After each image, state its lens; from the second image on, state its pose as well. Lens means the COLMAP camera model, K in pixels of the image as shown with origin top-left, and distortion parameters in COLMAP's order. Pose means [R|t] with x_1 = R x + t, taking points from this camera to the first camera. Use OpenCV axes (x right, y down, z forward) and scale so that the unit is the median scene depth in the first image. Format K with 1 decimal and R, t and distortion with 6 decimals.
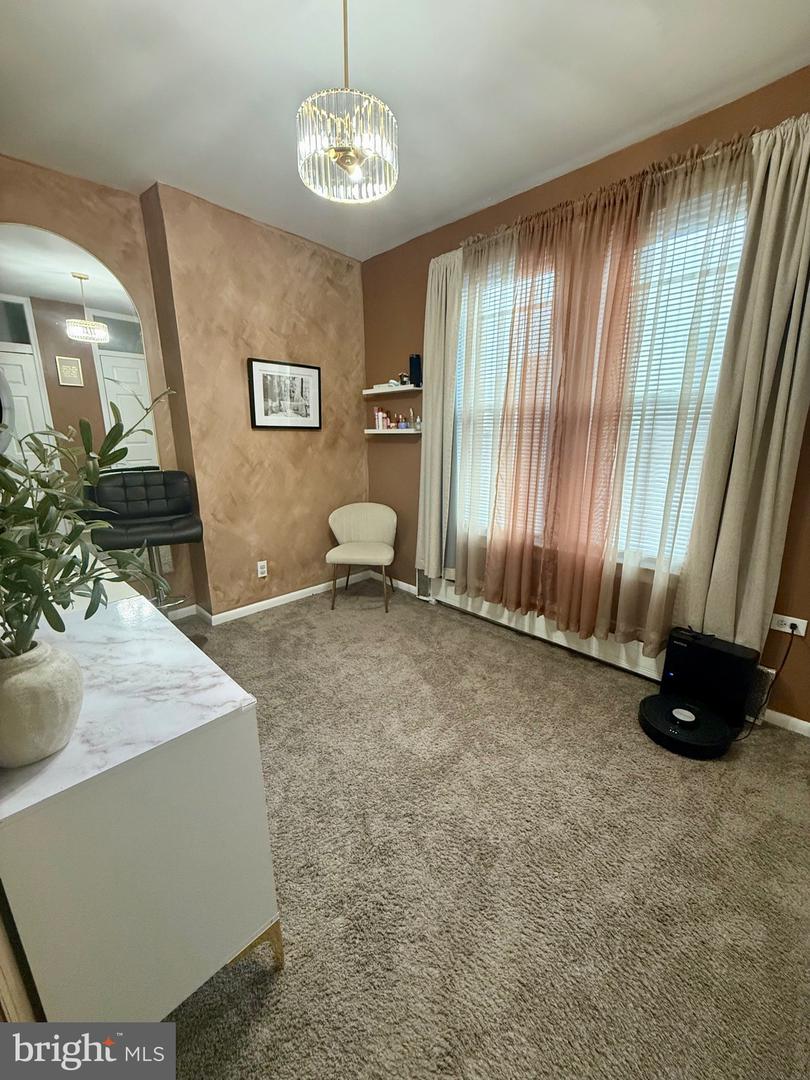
lens RADIAL K [[430.5, 0, 406.5], [0, 430.5, 539.5], [0, 0, 1]] dist [-0.000517, -0.000046]
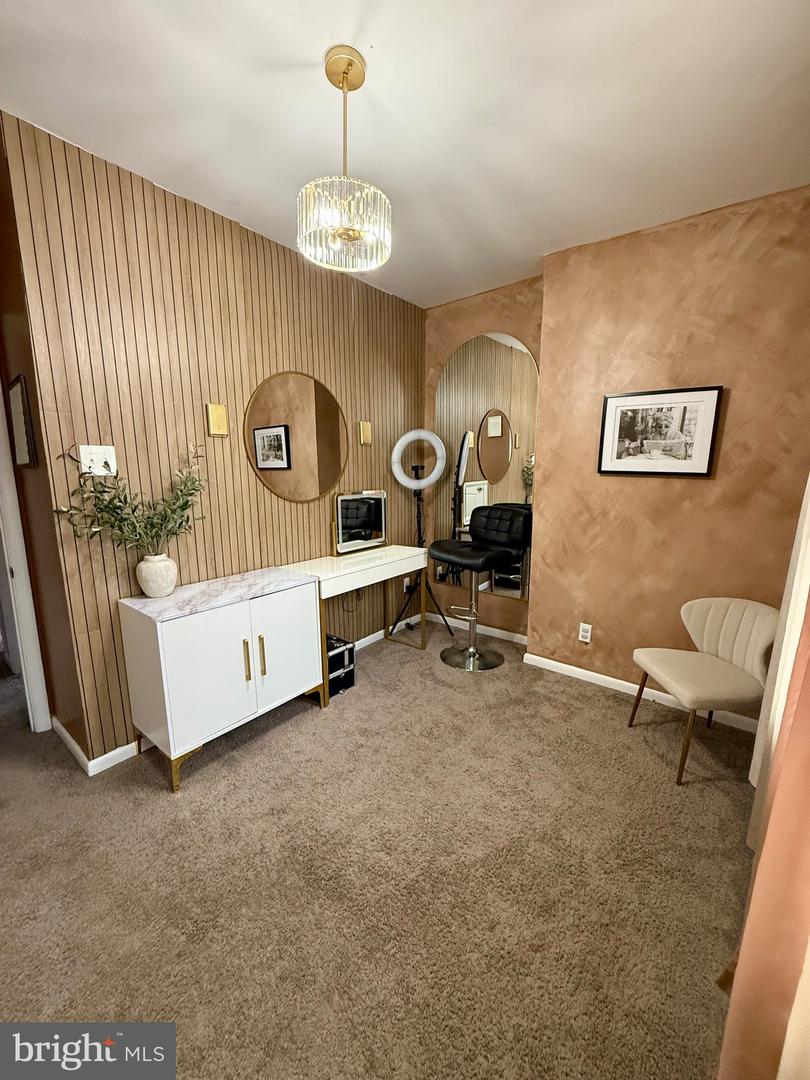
lens RADIAL K [[430.5, 0, 408.0], [0, 430.5, 540.1], [0, 0, 1]] dist [-0.000517, -0.000046]
pose [[0.106234, 0.173377, -0.979109, 0.463952], [-0.250717, 0.957536, 0.142354, -0.150794], [0.962214, 0.230357, 0.145191, 0.512774]]
